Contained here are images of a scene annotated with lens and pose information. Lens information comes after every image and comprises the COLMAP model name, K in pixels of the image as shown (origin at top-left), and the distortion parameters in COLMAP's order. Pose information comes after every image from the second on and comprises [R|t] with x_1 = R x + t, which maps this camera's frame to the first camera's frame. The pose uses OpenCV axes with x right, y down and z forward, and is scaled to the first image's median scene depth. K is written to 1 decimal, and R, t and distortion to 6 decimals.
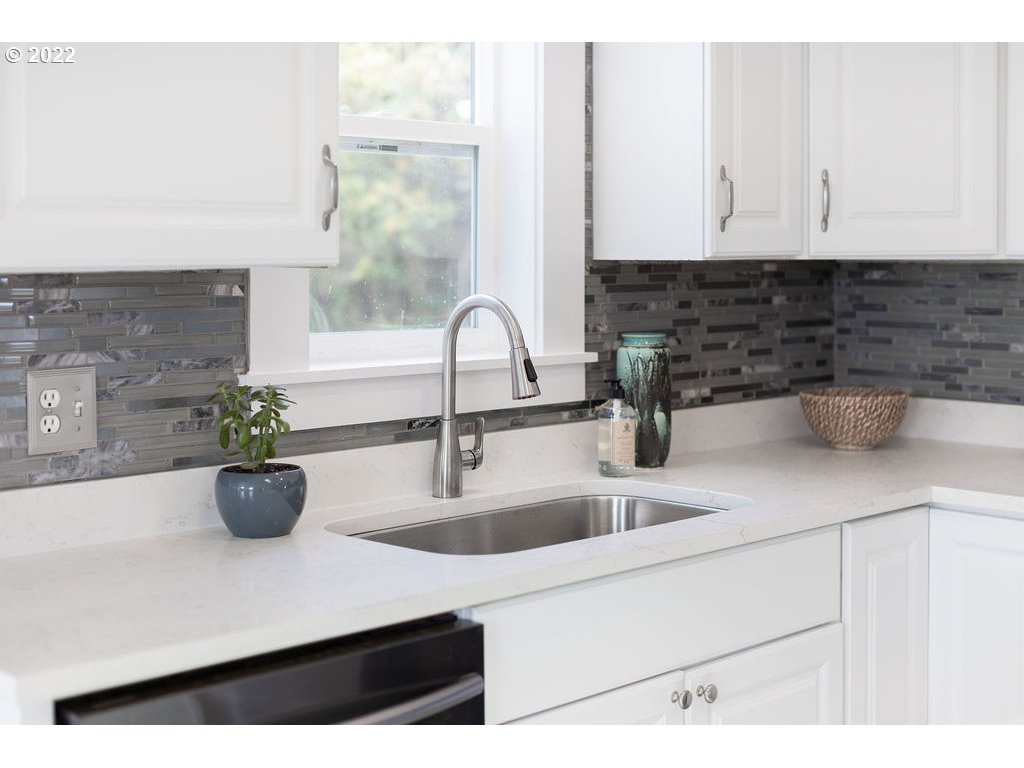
lens RADIAL K [[1477.4, 0, 509.6], [0, 1477.4, 379.9], [0, 0, 1]] dist [-0.048646, 0.000000]
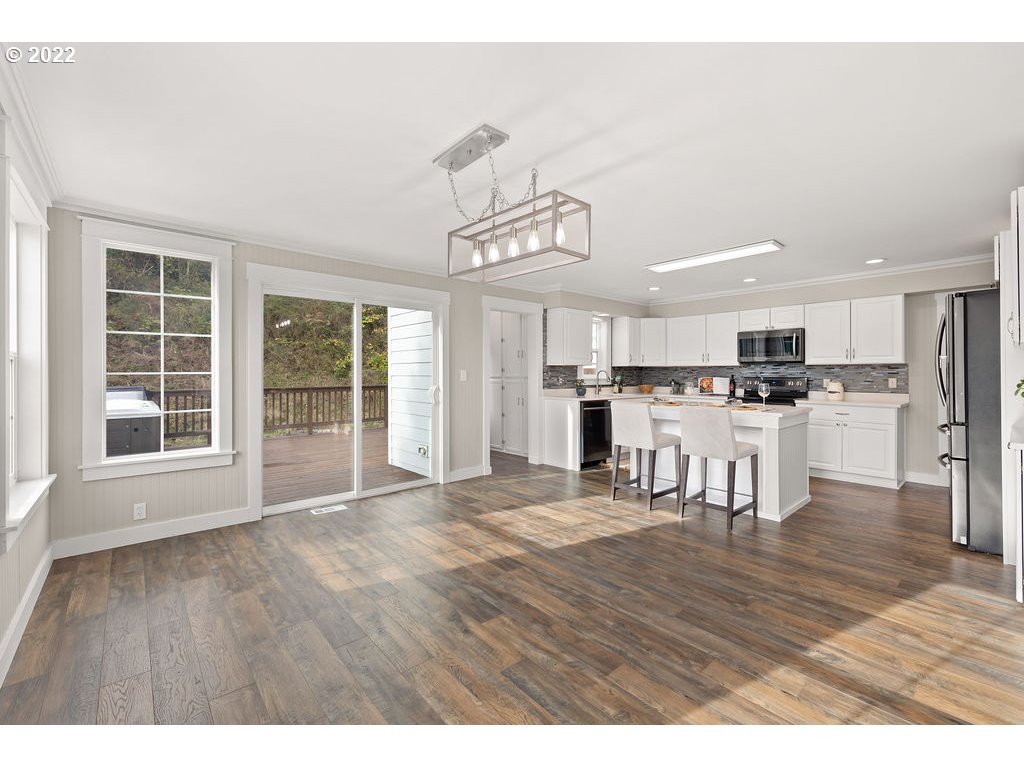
lens RADIAL K [[432.6, 0, 510.7], [0, 432.6, 372.3], [0, 0, 1]] dist [0.002790, 0.000479]
pose [[0.999103, 0.006797, -0.041804, -0.379156], [-0.010363, 0.996267, -0.085699, 0.150182], [0.041066, 0.086055, 0.995444, -1.268632]]
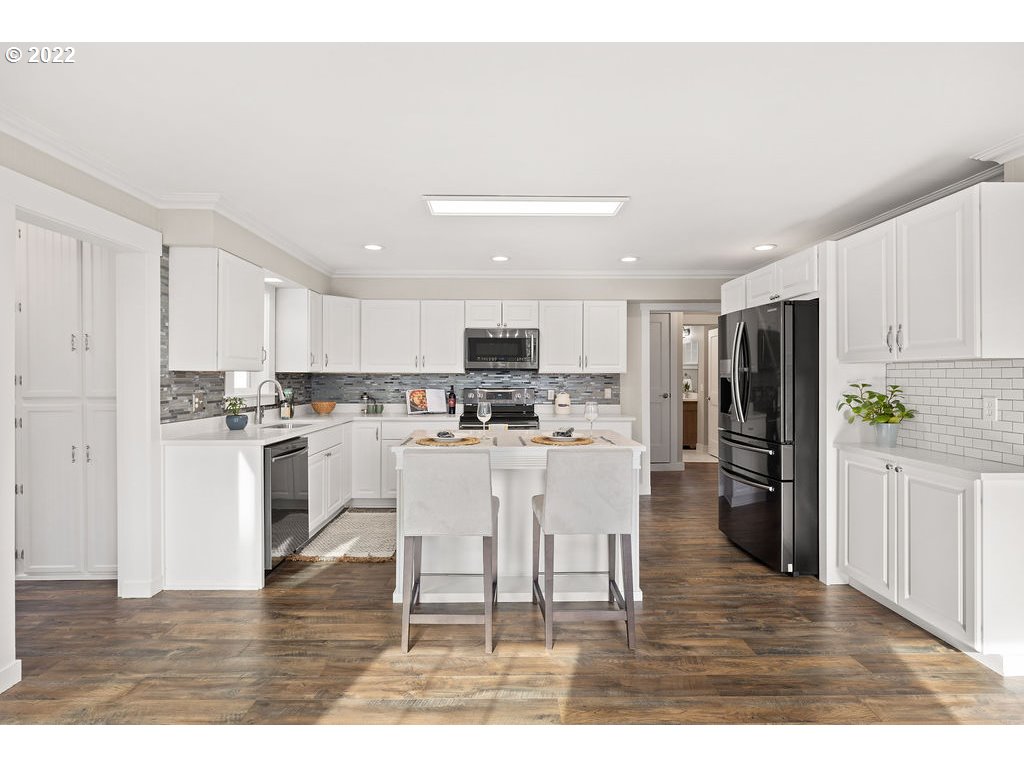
lens RADIAL K [[501.9, 0, 508.0], [0, 501.9, 378.8], [0, 0, 1]] dist [-0.003794, 0.000425]
pose [[0.683552, 0.004217, 0.729889, -0.571126], [0.055934, 0.996740, -0.058141, 0.065955], [-0.727755, 0.080568, 0.681088, -0.532034]]
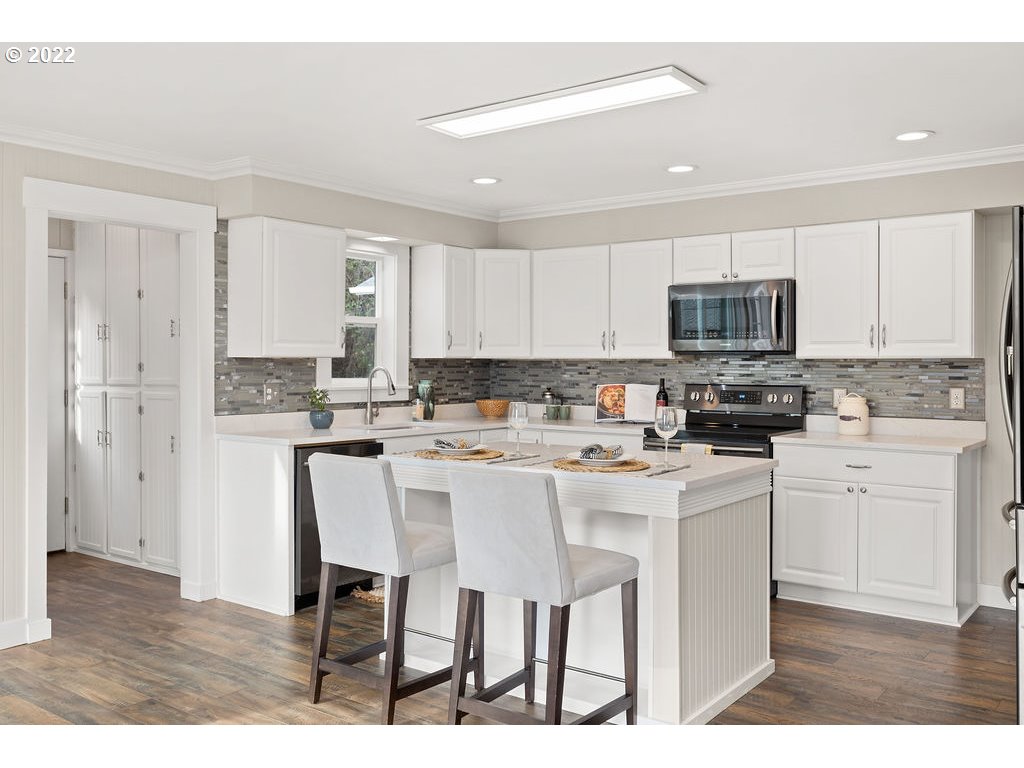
lens RADIAL K [[903.4, 0, 500.4], [0, 903.4, 362.1], [0, 0, 1]] dist [0.003982, -0.004885]
pose [[0.988225, 0.009217, 0.152729, -0.056398], [0.004012, 0.996280, -0.086080, 0.105333], [-0.152954, 0.085679, 0.984512, -1.045554]]
